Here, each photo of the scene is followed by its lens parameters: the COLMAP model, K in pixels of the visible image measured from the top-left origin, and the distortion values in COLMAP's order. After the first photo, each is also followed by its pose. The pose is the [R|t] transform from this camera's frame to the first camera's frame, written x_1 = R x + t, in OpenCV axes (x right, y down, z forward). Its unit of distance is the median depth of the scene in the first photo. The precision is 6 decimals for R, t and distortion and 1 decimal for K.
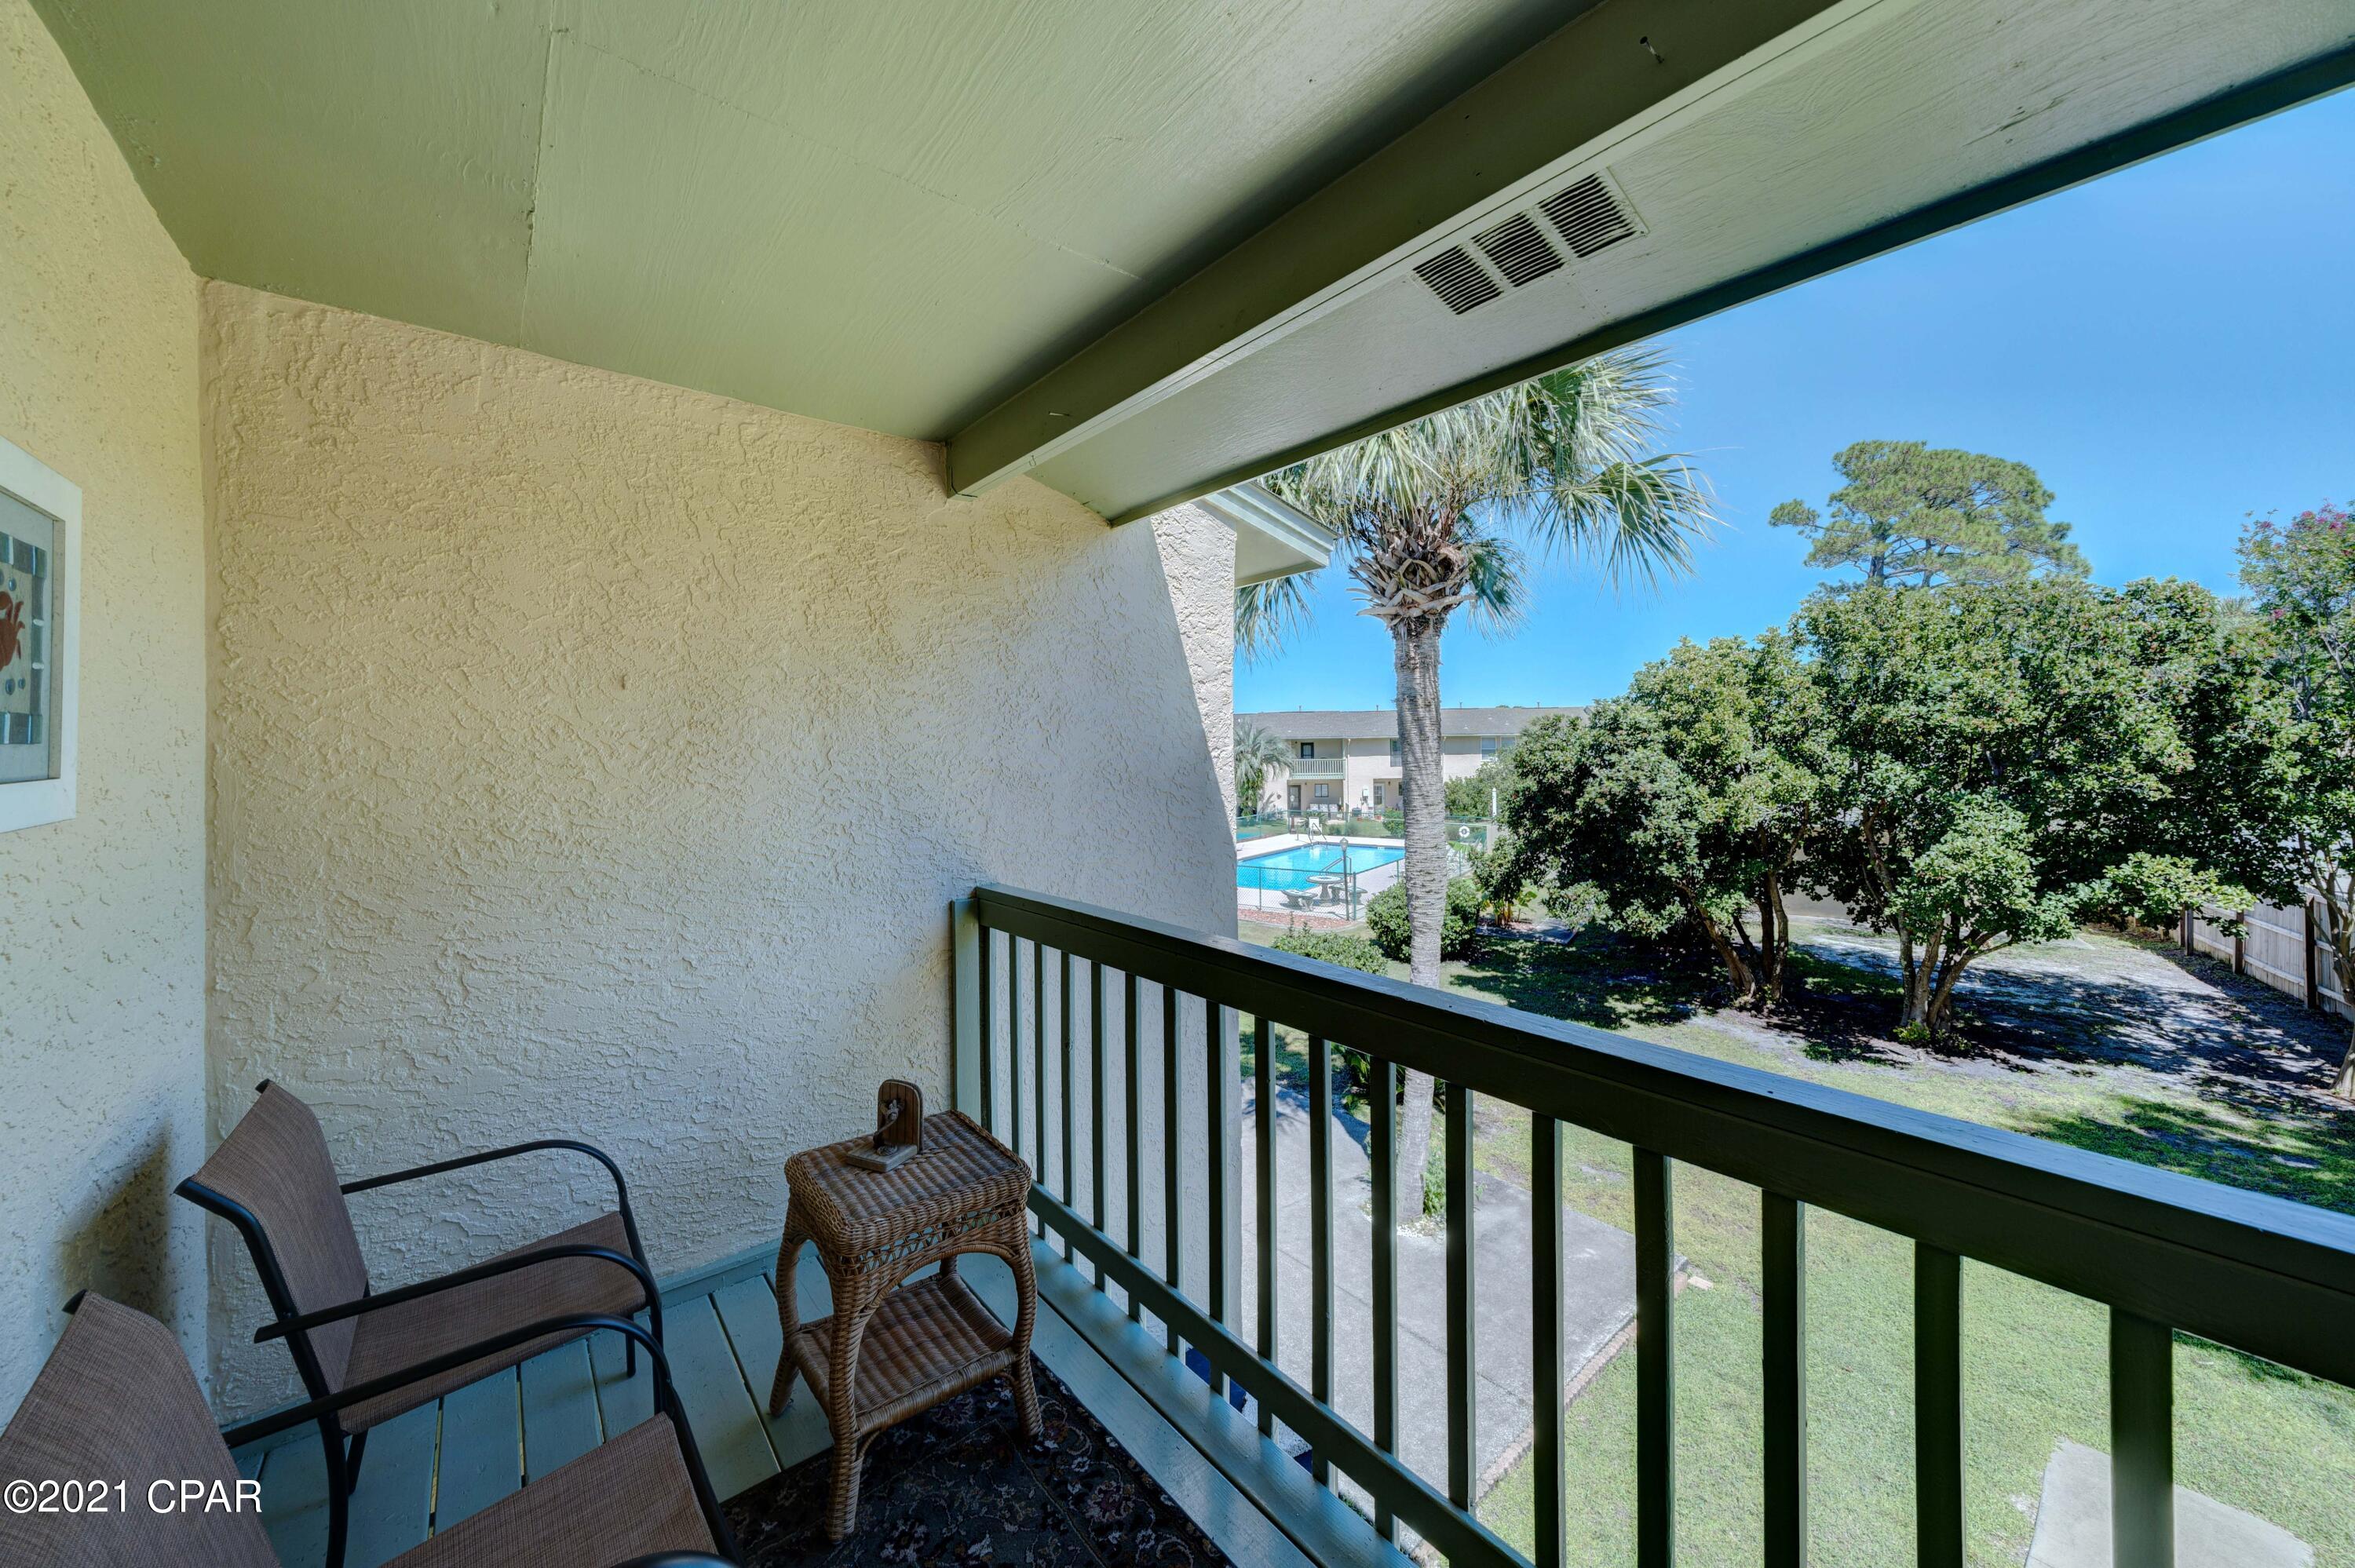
lens RADIAL K [[817.5, 0, 1183.8], [0, 817.5, 762.8], [0, 0, 1]] dist [-0.002947, -0.000667]
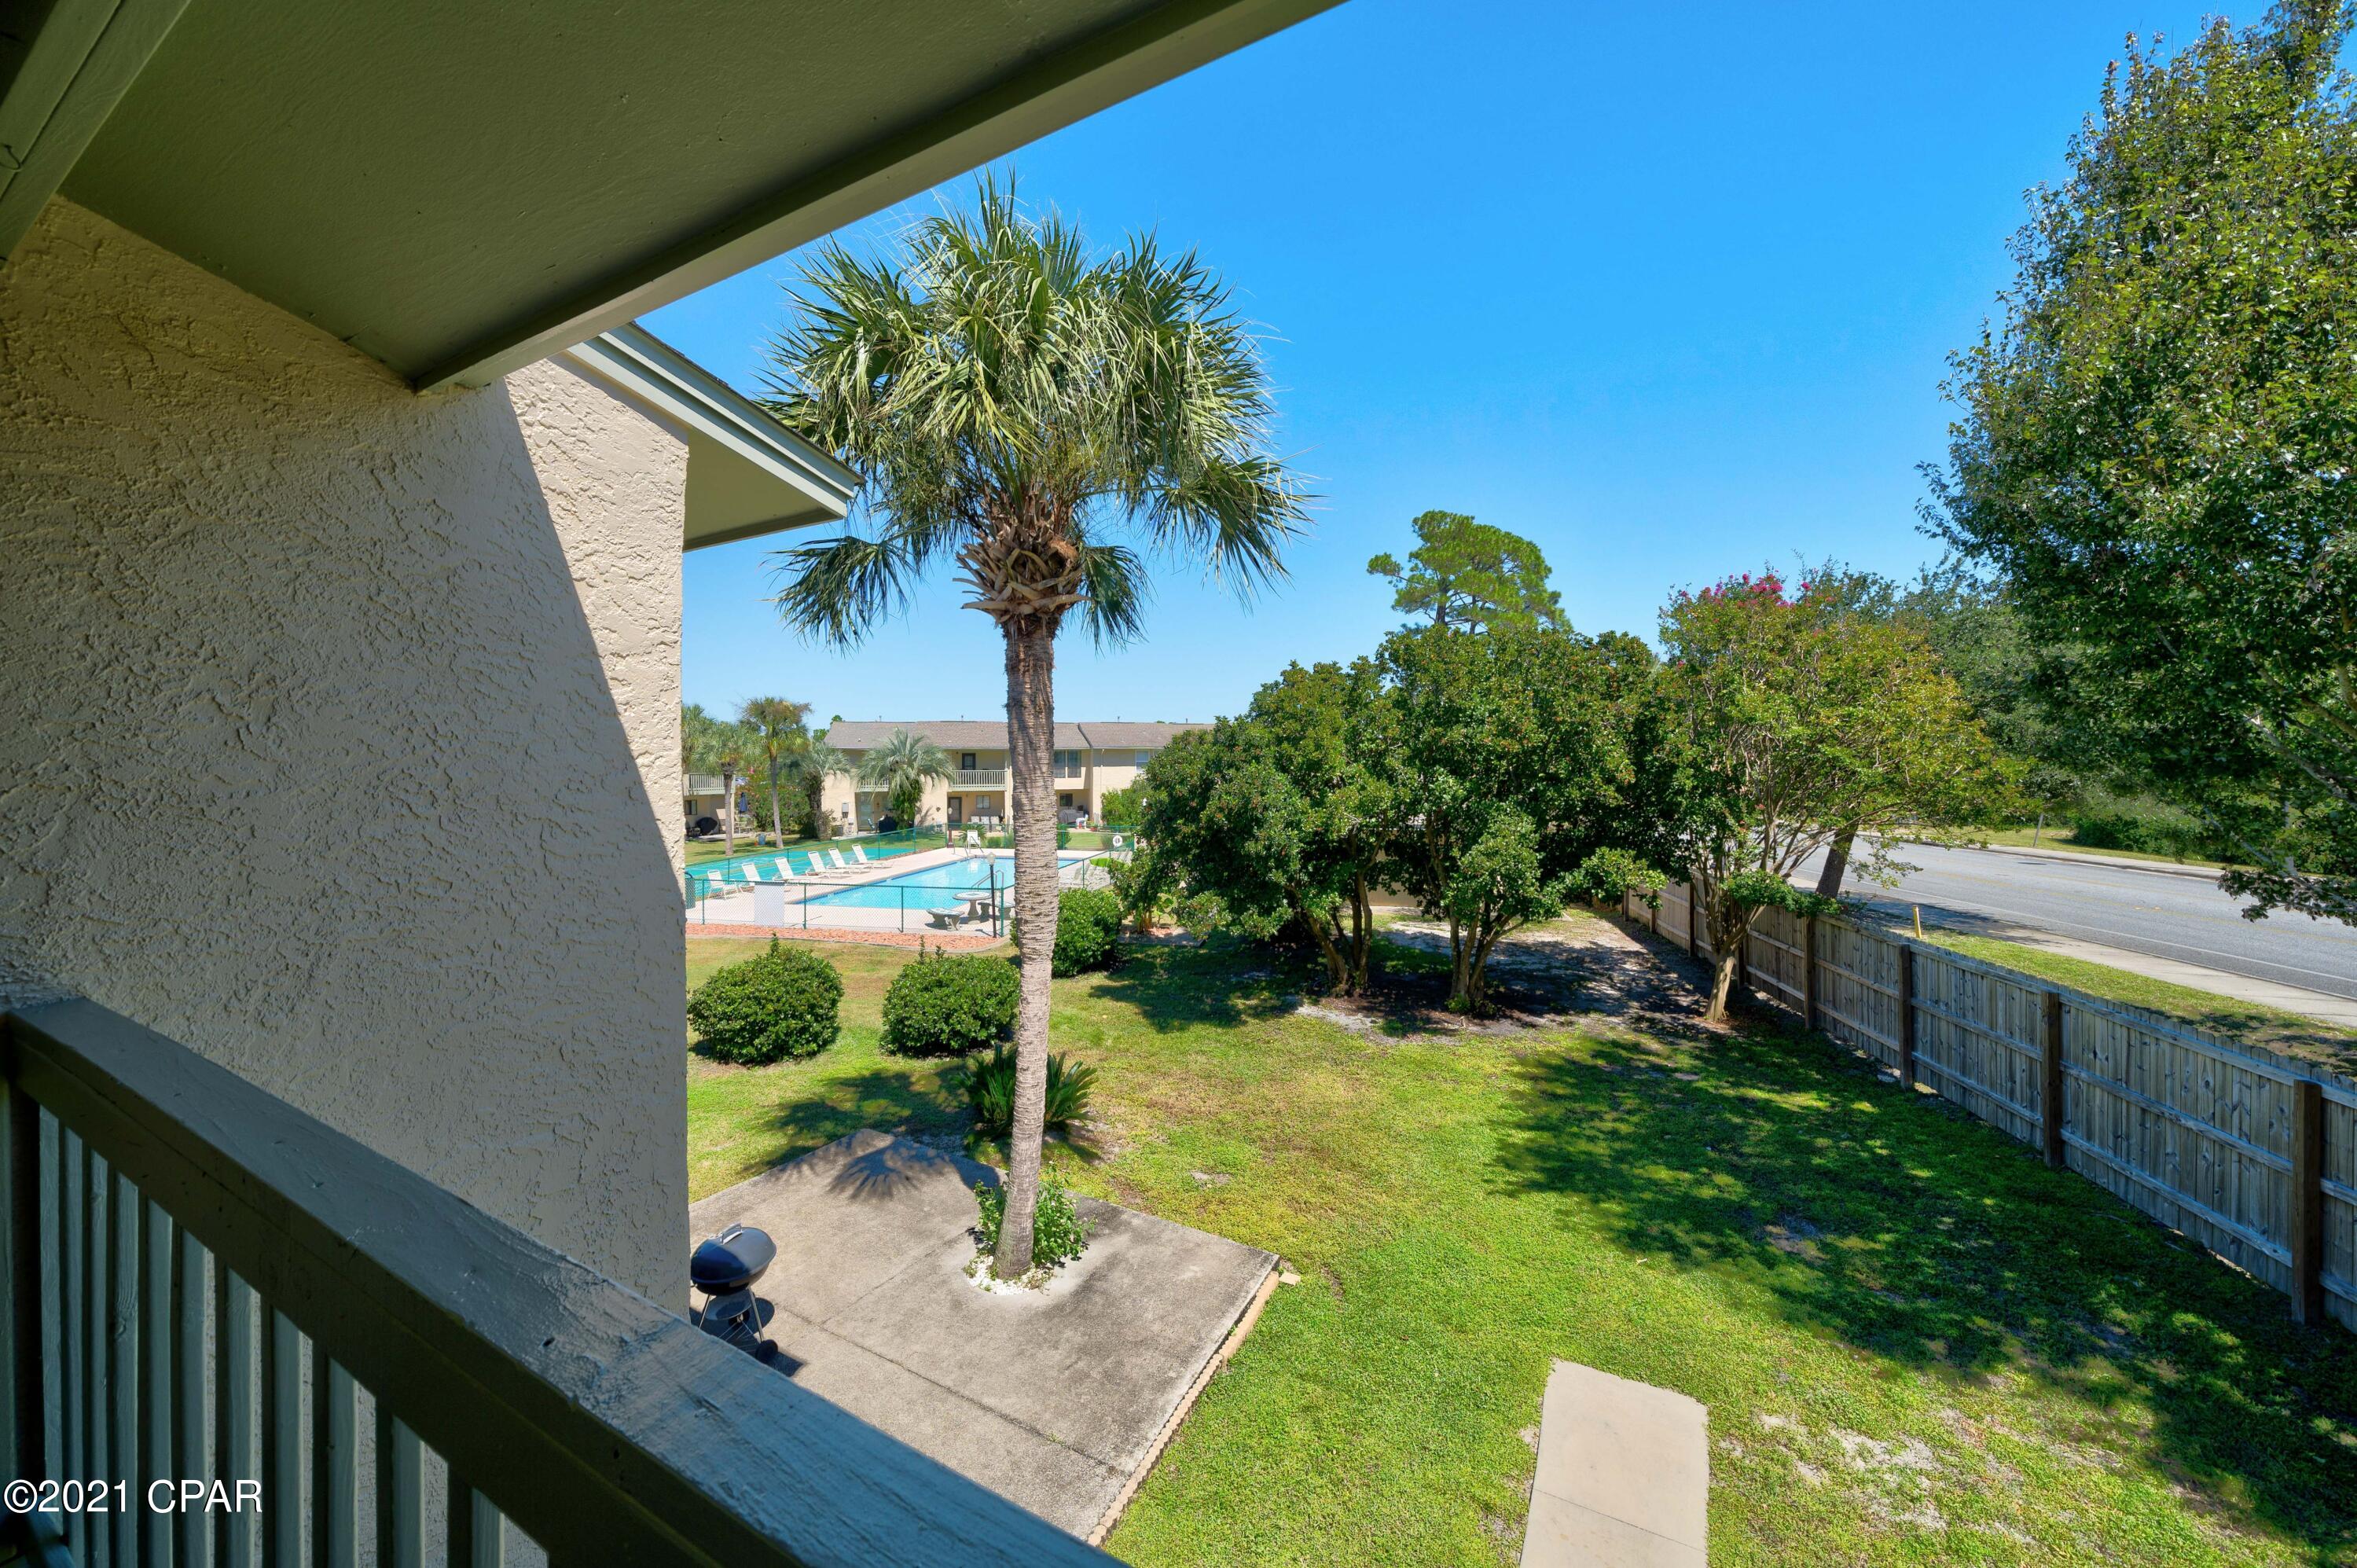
lens RADIAL K [[800.4, 0, 1170.4], [0, 800.4, 791.4], [0, 0, 1]] dist [-0.005799, -0.000258]
pose [[0.929378, -0.004420, 0.369103, 0.077220], [-0.003488, 0.999779, 0.020755, -0.000409], [-0.369113, -0.020577, 0.929157, 0.080763]]
